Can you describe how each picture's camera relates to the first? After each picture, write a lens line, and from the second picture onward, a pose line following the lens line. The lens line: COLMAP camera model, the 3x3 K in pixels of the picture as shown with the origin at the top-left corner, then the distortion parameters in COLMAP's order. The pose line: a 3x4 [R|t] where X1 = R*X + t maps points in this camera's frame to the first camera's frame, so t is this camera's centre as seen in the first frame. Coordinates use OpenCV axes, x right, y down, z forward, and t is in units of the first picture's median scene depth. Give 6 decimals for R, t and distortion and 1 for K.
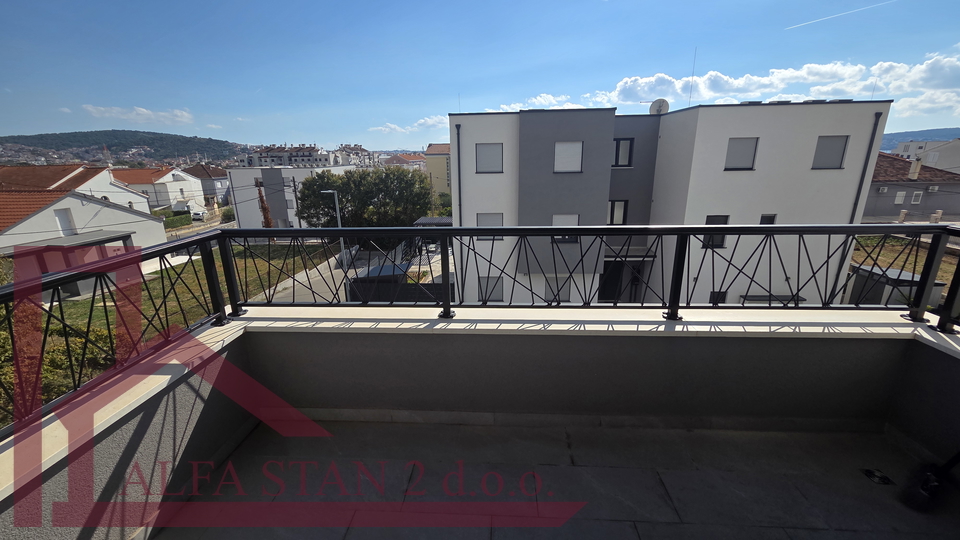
lens RADIAL K [[393.4, 0, 480.0], [0, 393.4, 270.0], [0, 0, 1]] dist [-0.000647, -0.000130]
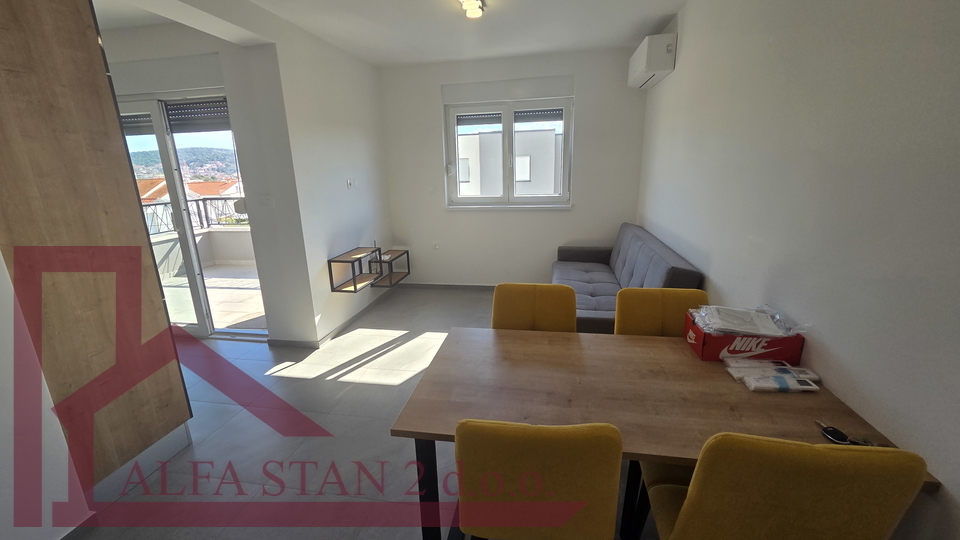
lens RADIAL K [[402.5, 0, 476.1], [0, 402.5, 274.1], [0, 0, 1]] dist [0.000628, -0.000009]
pose [[0.991481, 0.021712, -0.128427, 0.071147], [-0.024550, 0.999487, -0.020558, 0.019085], [0.127914, 0.023536, 0.991506, -0.069635]]
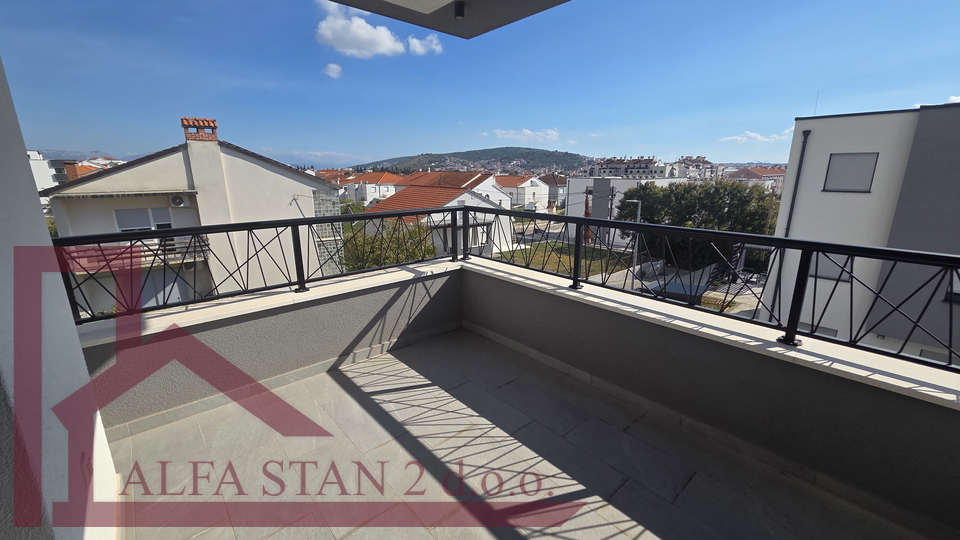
lens RADIAL K [[393.4, 0, 480.0], [0, 393.4, 270.0], [0, 0, 1]] dist [-0.000647, -0.000130]
pose [[0.706706, 0.188720, -0.681874, 0.021929], [-0.208155, 0.976574, 0.054547, 0.002193], [0.676194, 0.103387, 0.729433, -0.005631]]
